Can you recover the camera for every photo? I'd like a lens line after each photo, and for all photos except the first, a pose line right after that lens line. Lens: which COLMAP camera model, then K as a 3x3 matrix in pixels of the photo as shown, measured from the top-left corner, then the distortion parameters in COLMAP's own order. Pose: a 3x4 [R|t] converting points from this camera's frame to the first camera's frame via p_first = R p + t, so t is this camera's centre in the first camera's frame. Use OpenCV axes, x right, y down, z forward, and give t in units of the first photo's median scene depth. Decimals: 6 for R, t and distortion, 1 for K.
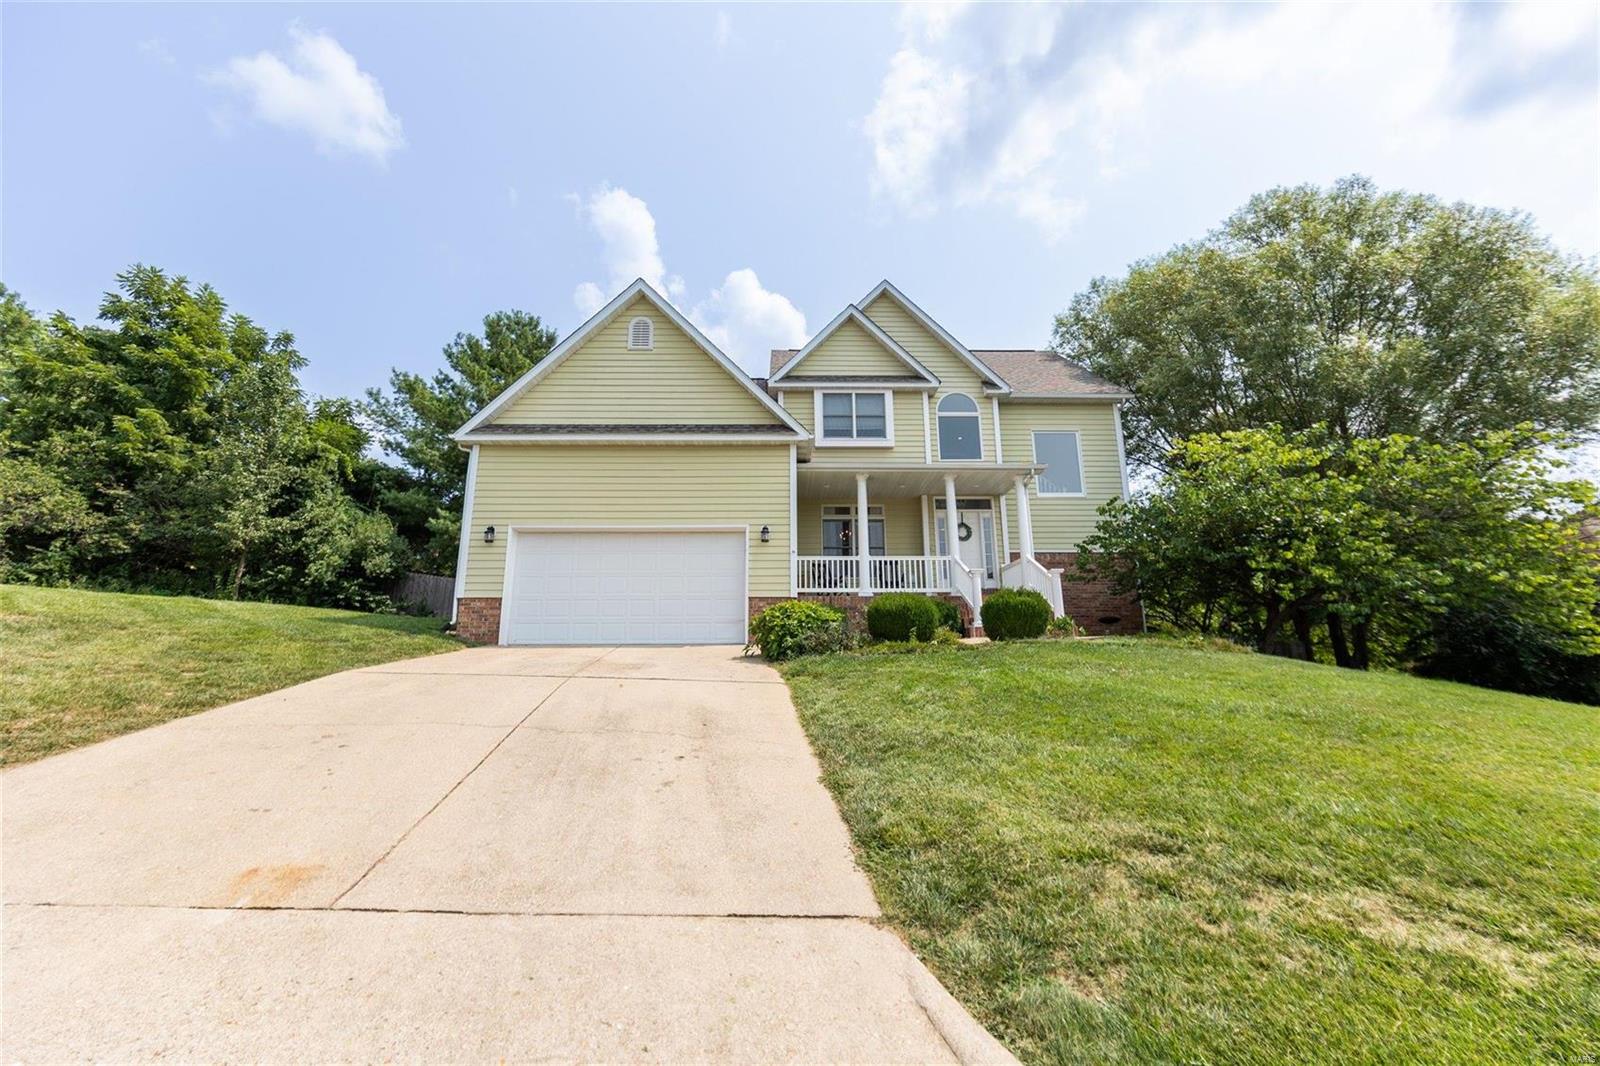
lens RADIAL K [[623.7, 0, 800.0], [0, 623.7, 533.0], [0, 0, 1]] dist [-0.001815, 0.010667]
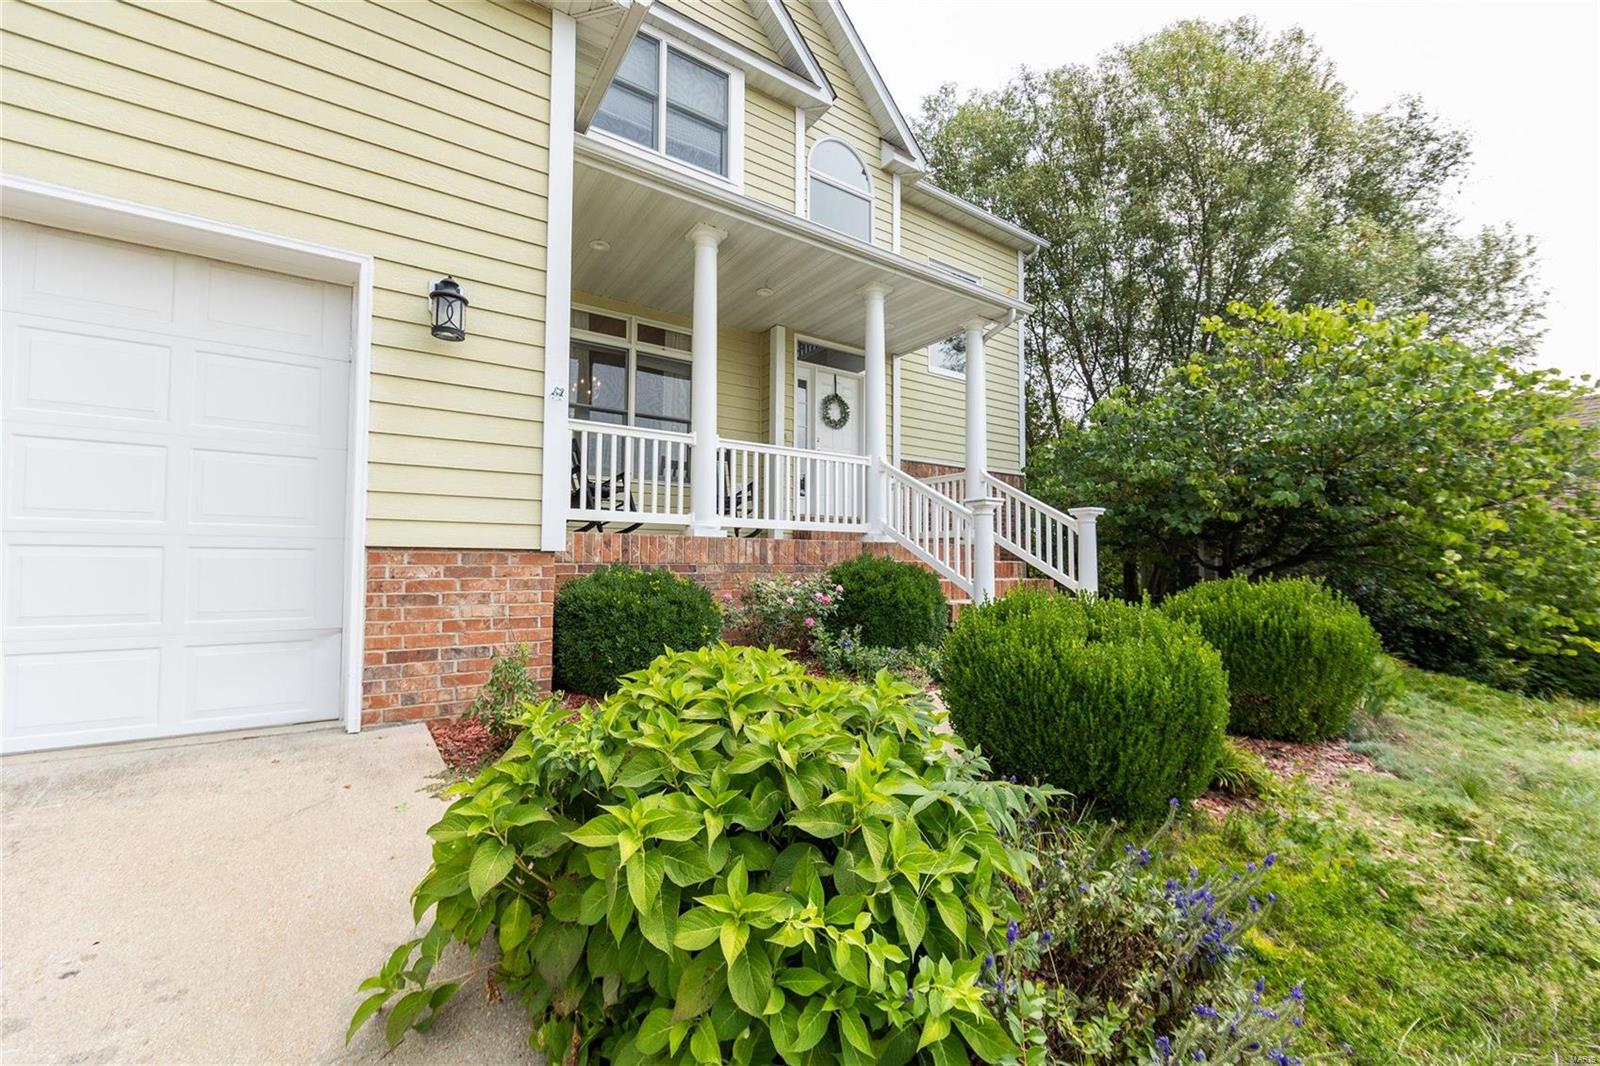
lens RADIAL K [[631.7, 0, 795.1], [0, 631.7, 530.5], [0, 0, 1]] dist [-0.002506, -0.000326]
pose [[0.841376, 0.036136, 0.539241, -0.057920], [-0.126612, 0.983175, 0.131666, 0.031836], [-0.525410, -0.179055, 0.831795, 0.541683]]
